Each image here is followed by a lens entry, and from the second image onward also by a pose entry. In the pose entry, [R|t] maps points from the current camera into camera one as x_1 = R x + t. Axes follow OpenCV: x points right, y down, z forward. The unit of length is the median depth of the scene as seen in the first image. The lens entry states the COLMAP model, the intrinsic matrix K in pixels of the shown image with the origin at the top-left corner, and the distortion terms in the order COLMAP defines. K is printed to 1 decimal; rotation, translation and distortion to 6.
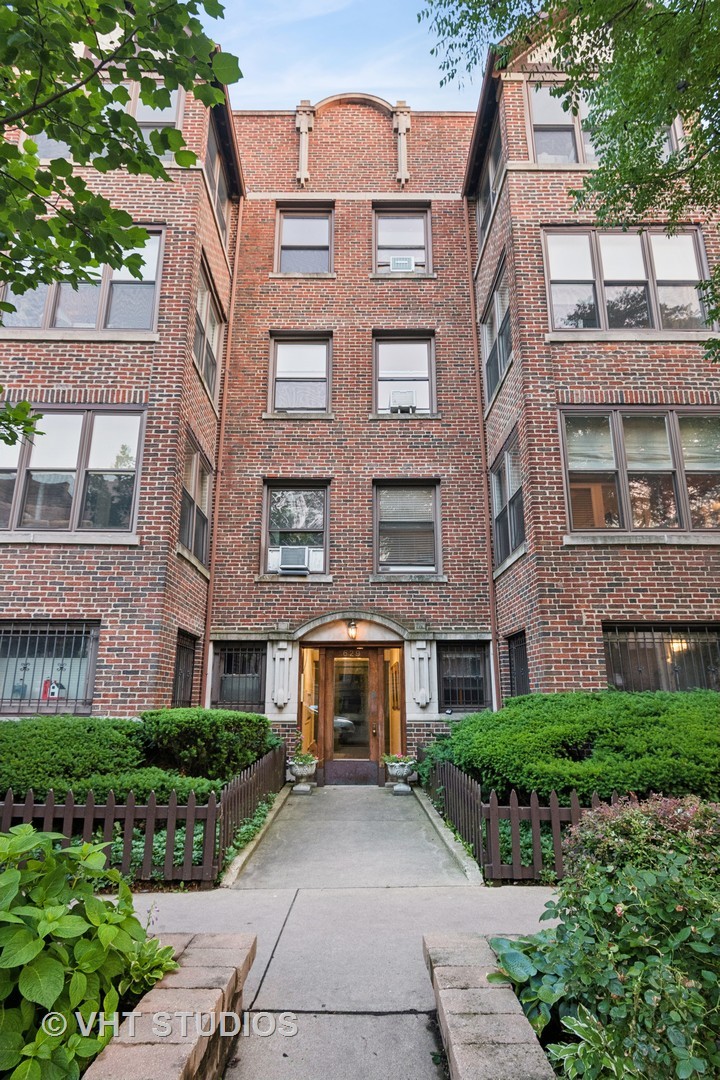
lens RADIAL K [[640.3, 0, 360.0], [0, 640.3, 540.0], [0, 0, 1]] dist [-0.000455, 0.000026]
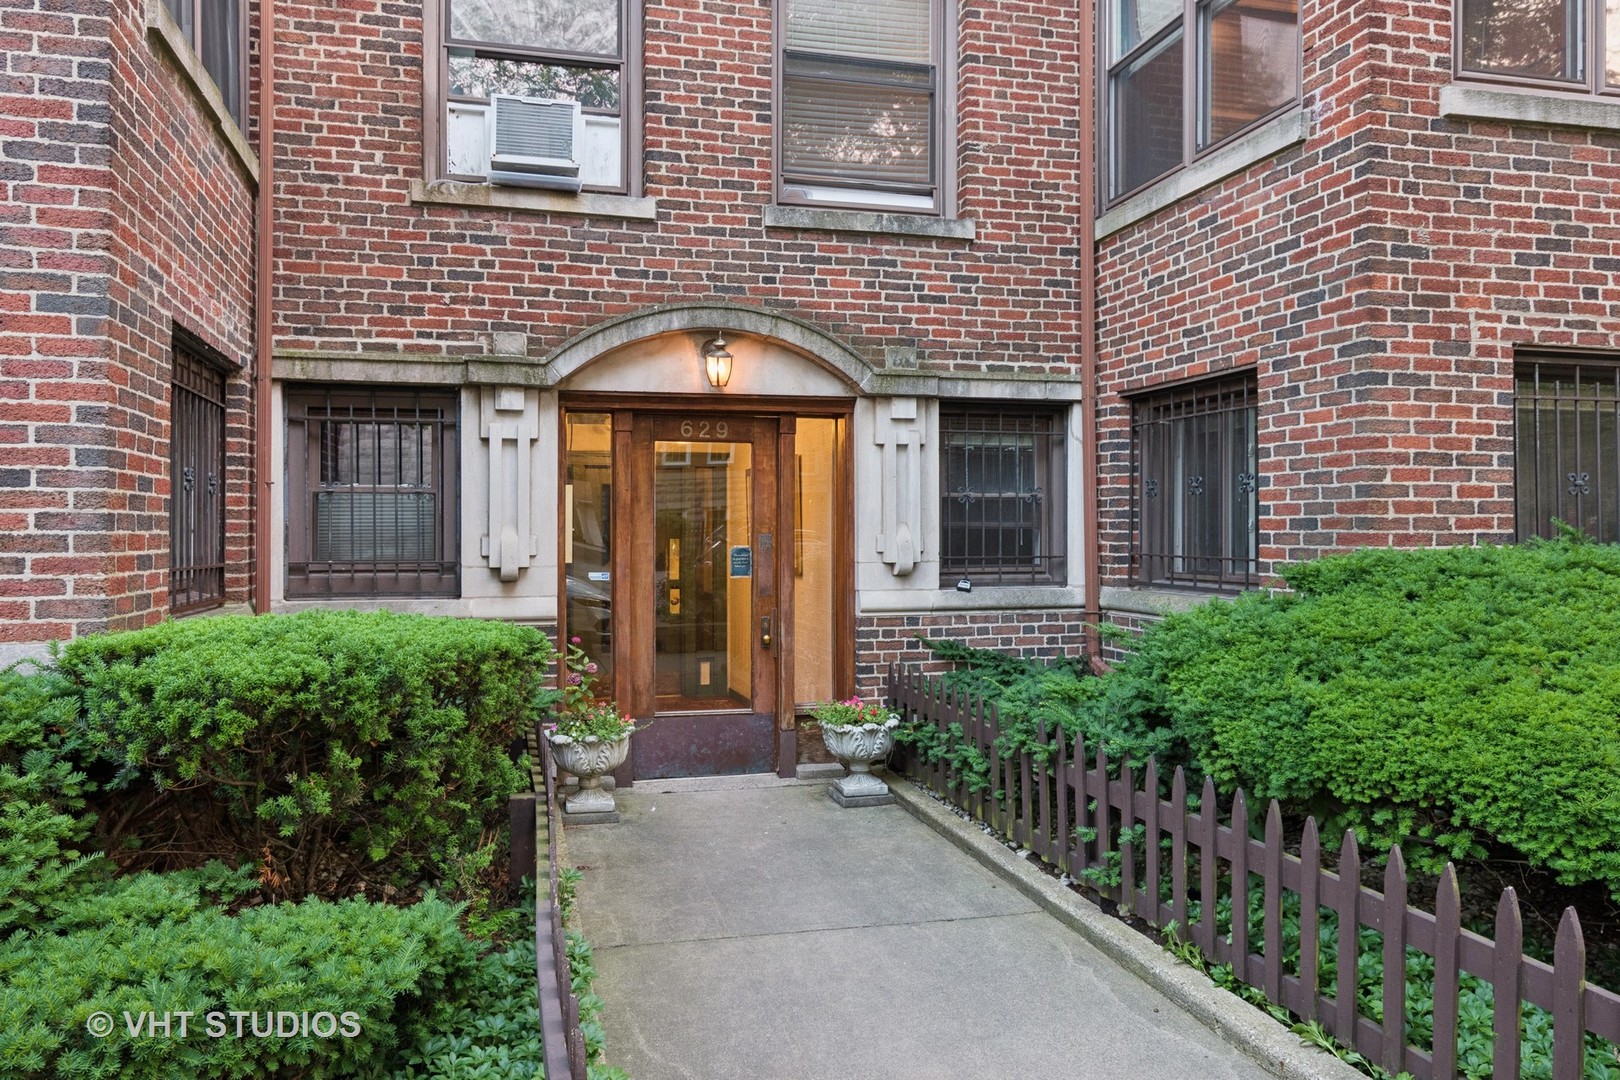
lens RADIAL K [[1163.1, 0, 810.0], [0, 1163.1, 540.0], [0, 0, 1]] dist [0.000719, 0.001281]
pose [[0.964511, -0.005002, 0.263995, -0.134059], [-0.062106, 0.967472, 0.245236, 0.078133], [-0.256635, -0.252928, 0.932827, 0.384848]]
